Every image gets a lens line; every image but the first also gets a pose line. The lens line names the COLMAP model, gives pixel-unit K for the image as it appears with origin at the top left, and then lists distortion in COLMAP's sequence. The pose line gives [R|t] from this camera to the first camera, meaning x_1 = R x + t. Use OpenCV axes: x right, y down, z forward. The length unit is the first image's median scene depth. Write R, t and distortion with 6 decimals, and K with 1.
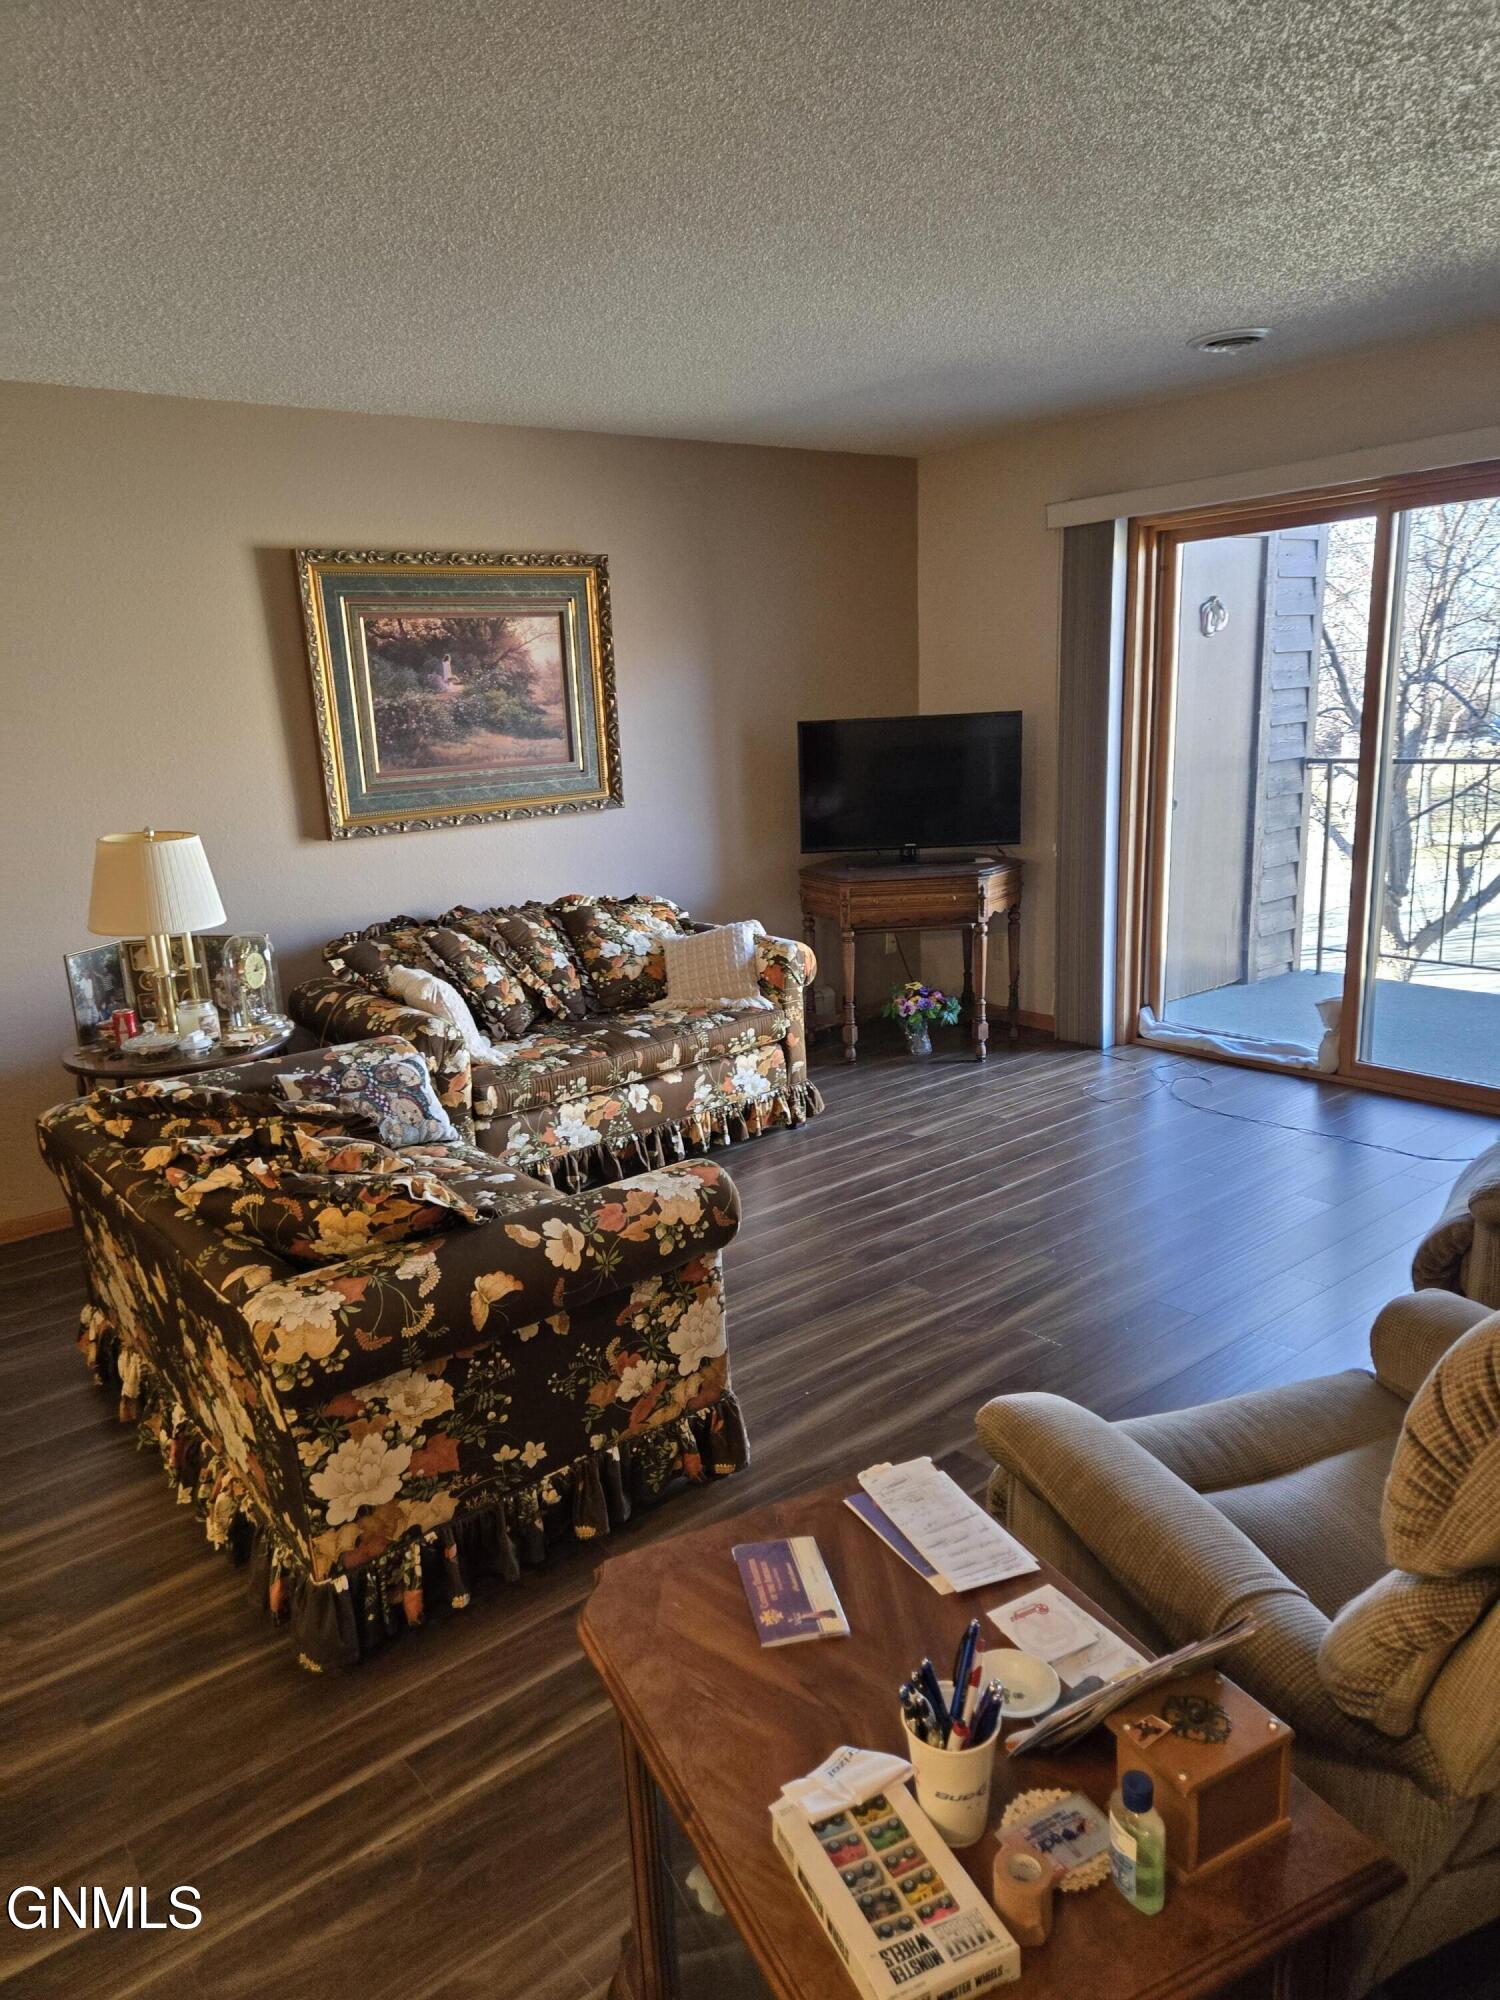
lens RADIAL K [[1352.2, 0, 766.3], [0, 1352.2, 1048.1], [0, 0, 1]] dist [0.082939, -0.076019]
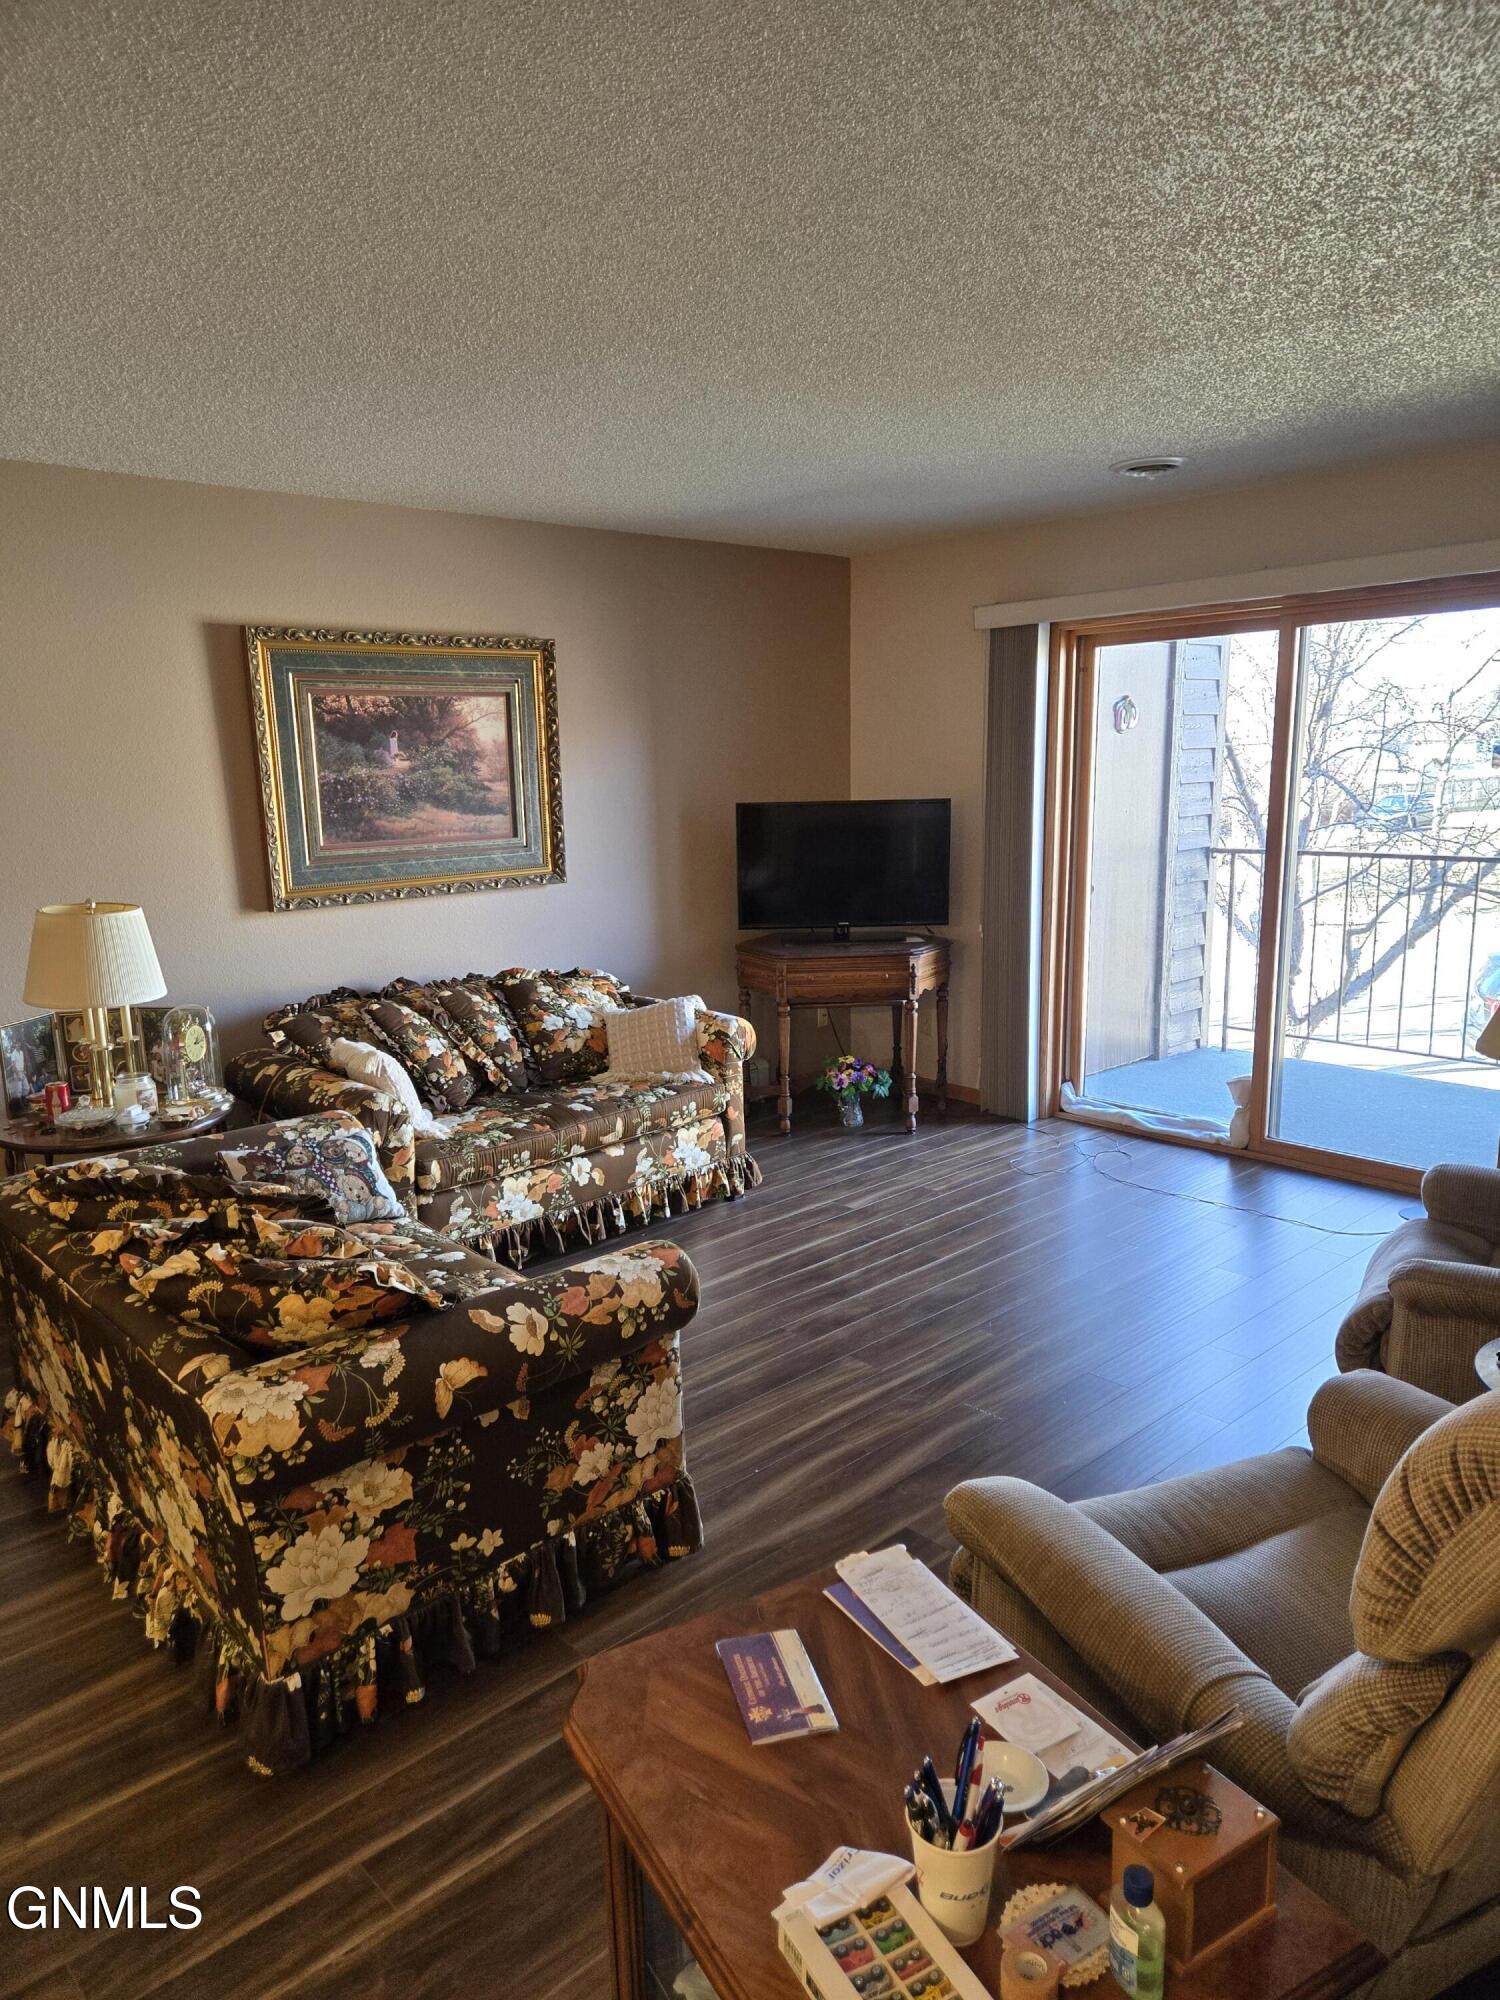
lens RADIAL K [[1332.2, 0, 782.5], [0, 1332.2, 1048.0], [0, 0, 1]] dist [0.084650, -0.075232]
pose [[0.997151, 0.010241, 0.074734, -0.023295], [-0.006806, 0.998914, -0.046082, -0.011581], [-0.075125, 0.045442, 0.996138, -0.007549]]
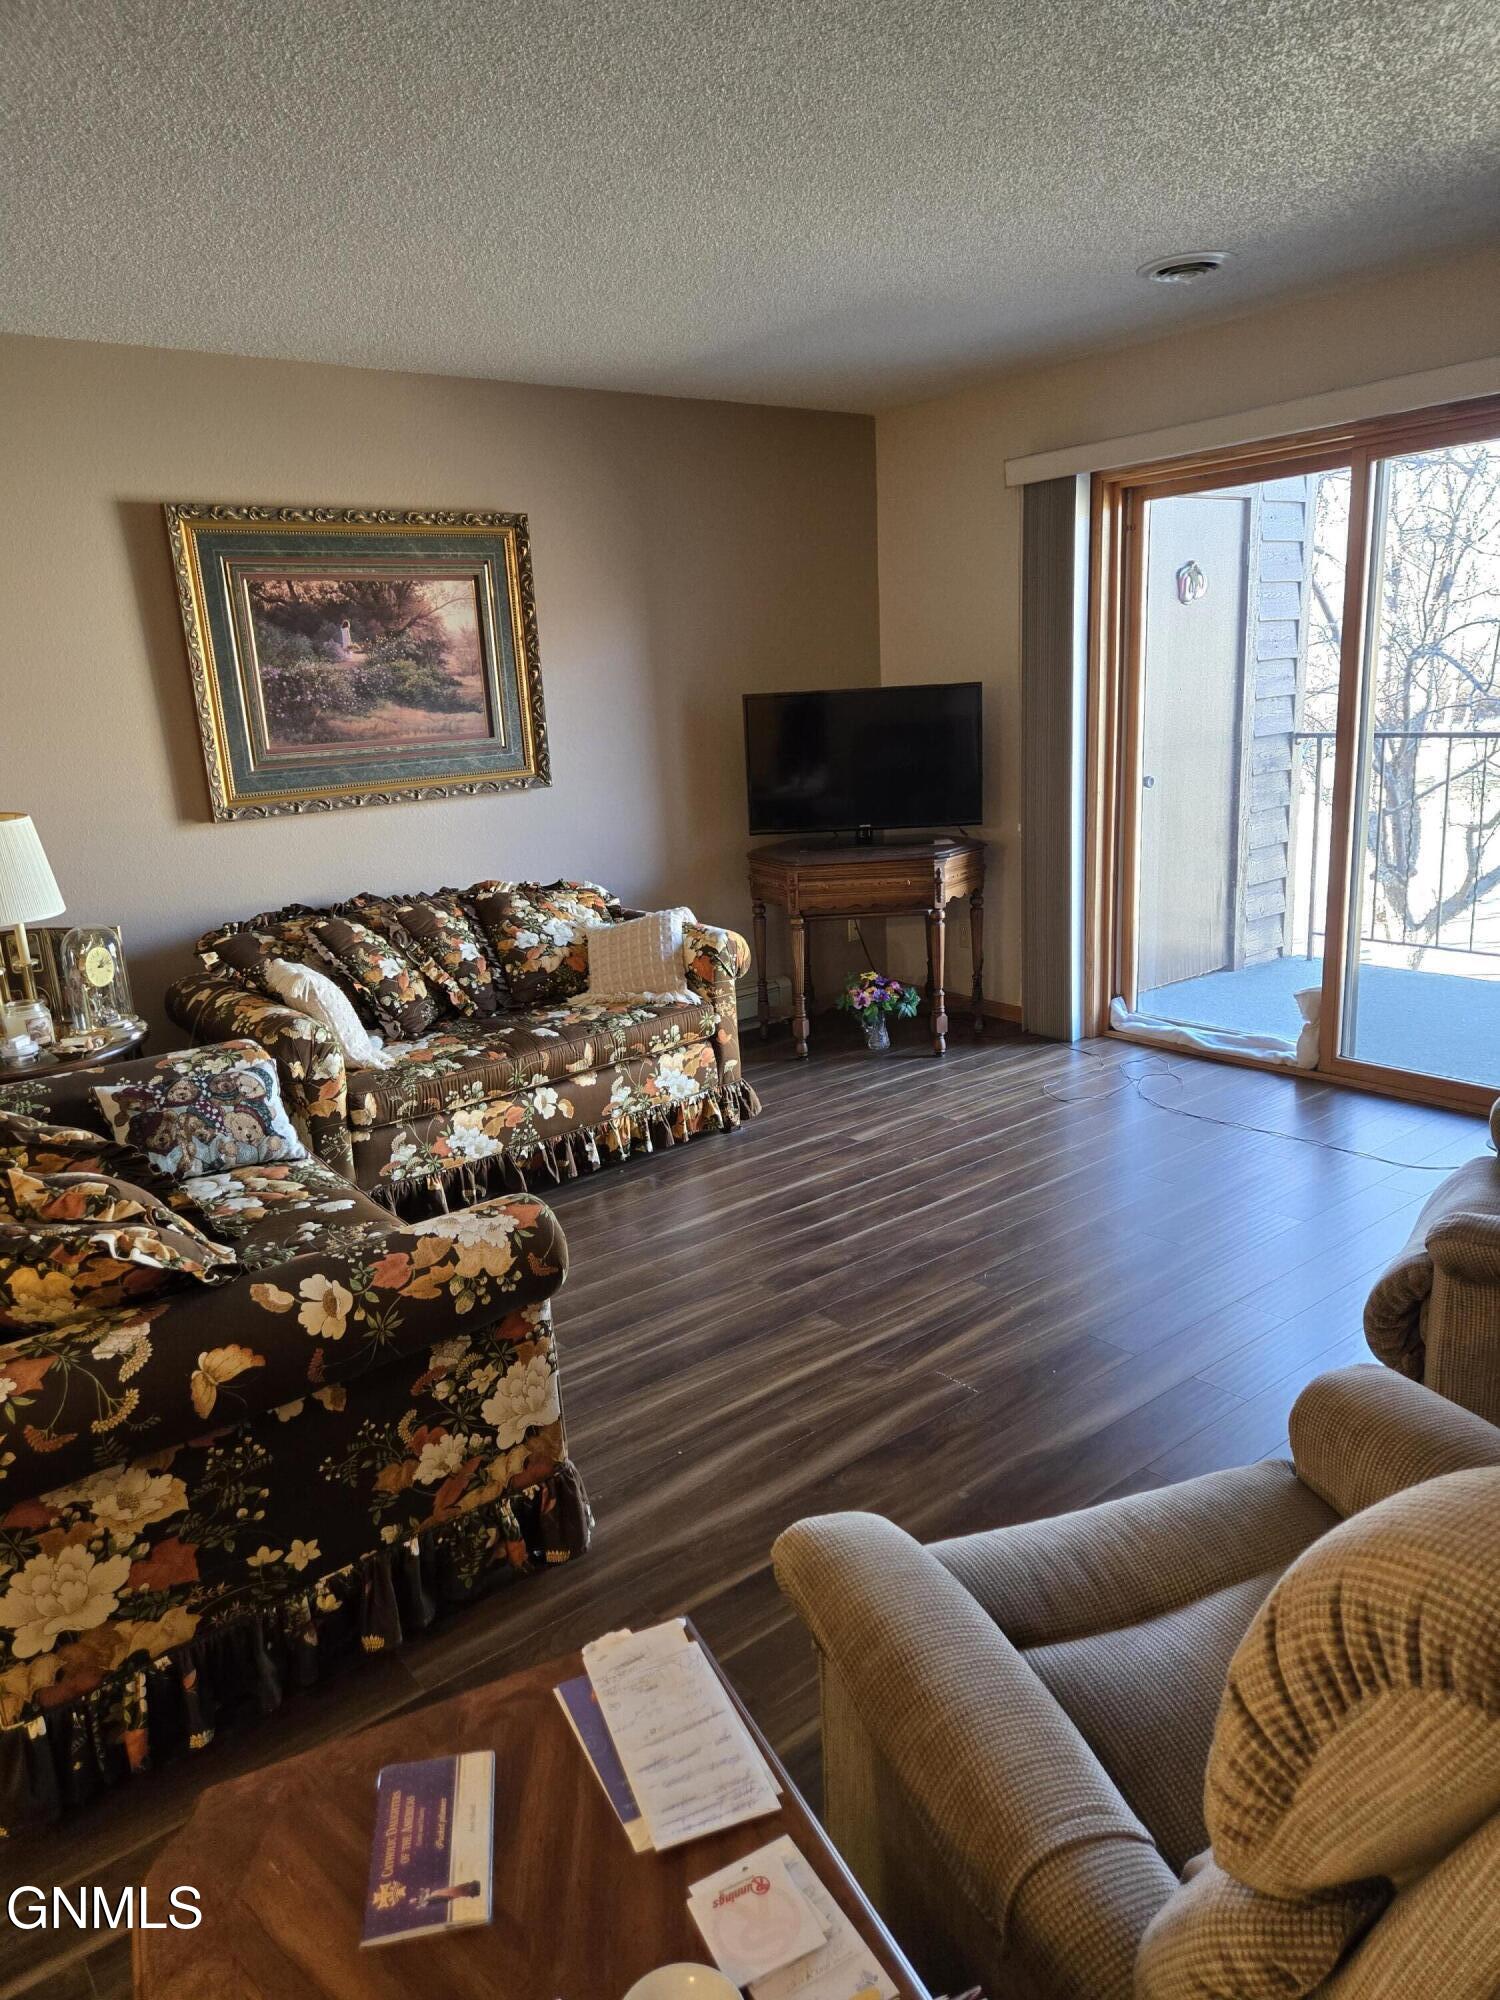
lens RADIAL K [[1334.5, 0, 788.8], [0, 1334.5, 1027.6], [0, 0, 1]] dist [0.080570, -0.065900]
pose [[0.999979, -0.004135, -0.004909, 0.085901], [0.004132, 0.999991, -0.000647, -0.014753], [0.004912, 0.000627, 0.999988, 0.111810]]
